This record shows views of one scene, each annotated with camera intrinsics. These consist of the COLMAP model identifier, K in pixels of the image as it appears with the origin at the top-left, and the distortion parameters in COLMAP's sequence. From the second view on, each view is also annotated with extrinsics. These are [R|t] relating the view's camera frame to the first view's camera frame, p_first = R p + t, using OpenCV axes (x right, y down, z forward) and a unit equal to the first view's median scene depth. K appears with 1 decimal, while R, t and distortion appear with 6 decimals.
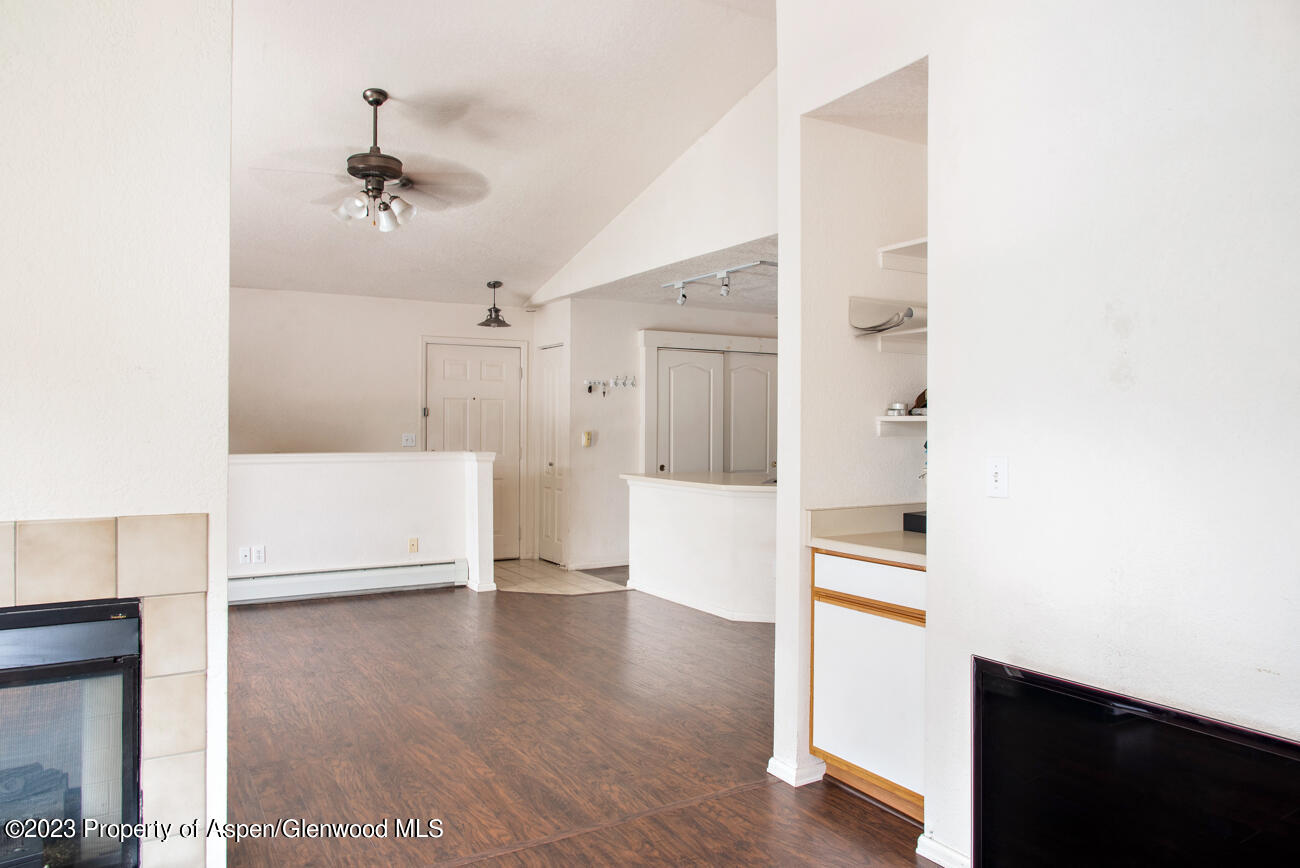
lens RADIAL K [[872.5, 0, 646.1], [0, 872.5, 429.7], [0, 0, 1]] dist [0.006841, 0.002933]
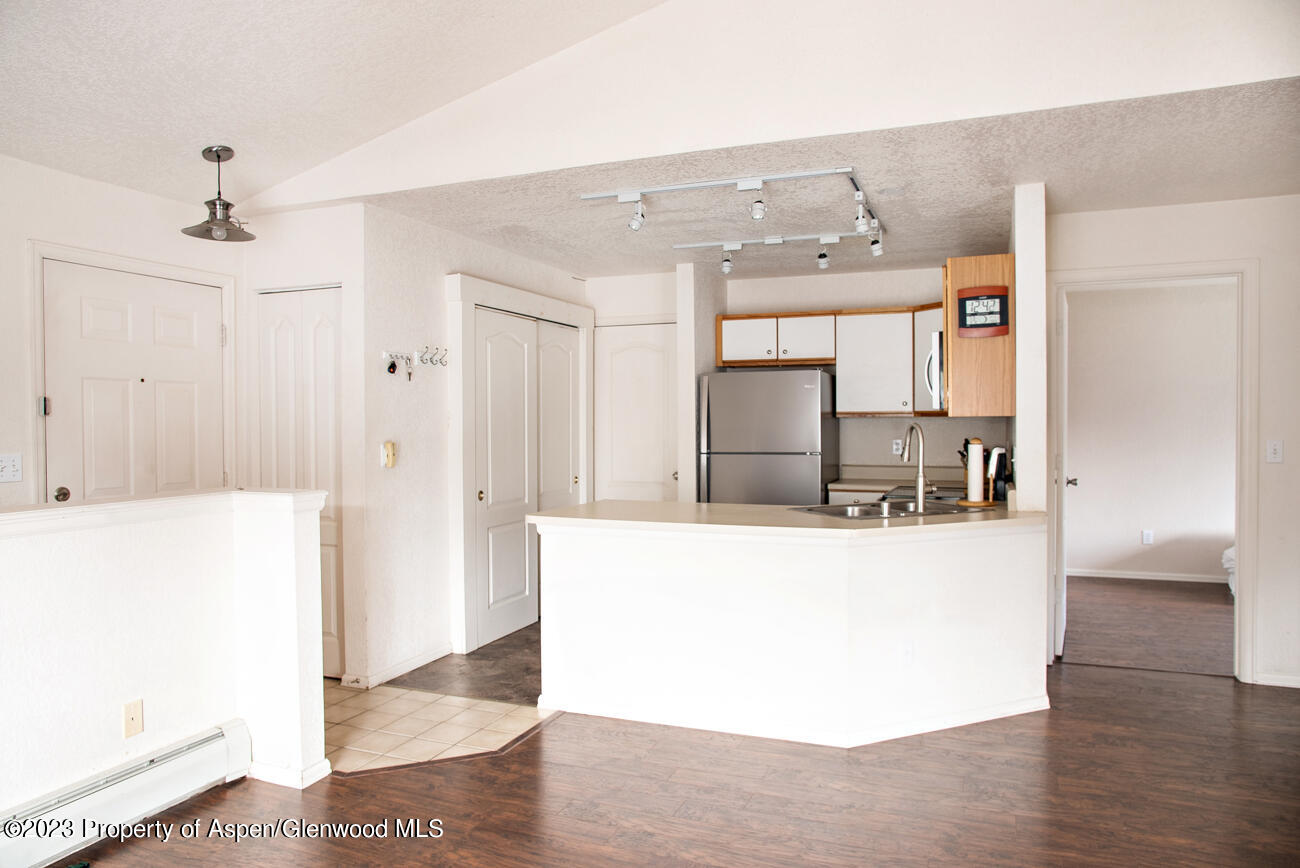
lens RADIAL K [[872.5, 0, 650.8], [0, 872.5, 437.1], [0, 0, 1]] dist [0.006841, 0.002933]
pose [[0.808867, -0.018782, 0.587691, -0.266654], [0.009795, 0.999781, 0.018472, -0.009437], [-0.587910, -0.009185, 0.808874, 0.434152]]
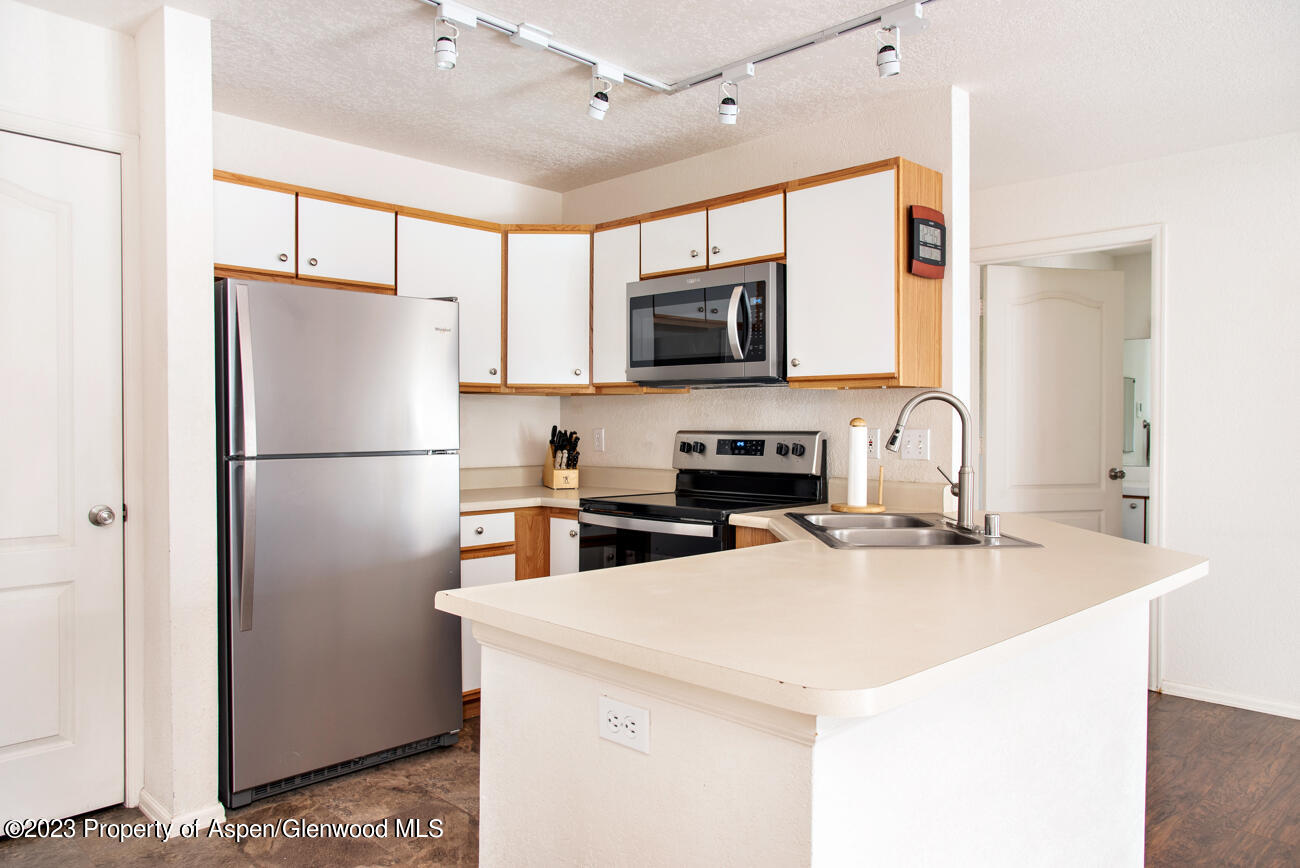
lens RADIAL K [[872.5, 0, 649.6], [0, 872.5, 432.6], [0, 0, 1]] dist [0.006841, 0.002933]
pose [[-0.228486, -0.008002, 0.973514, -0.179472], [0.001407, 0.999962, 0.008550, 0.001795], [-0.973546, 0.003323, -0.228466, 0.792125]]
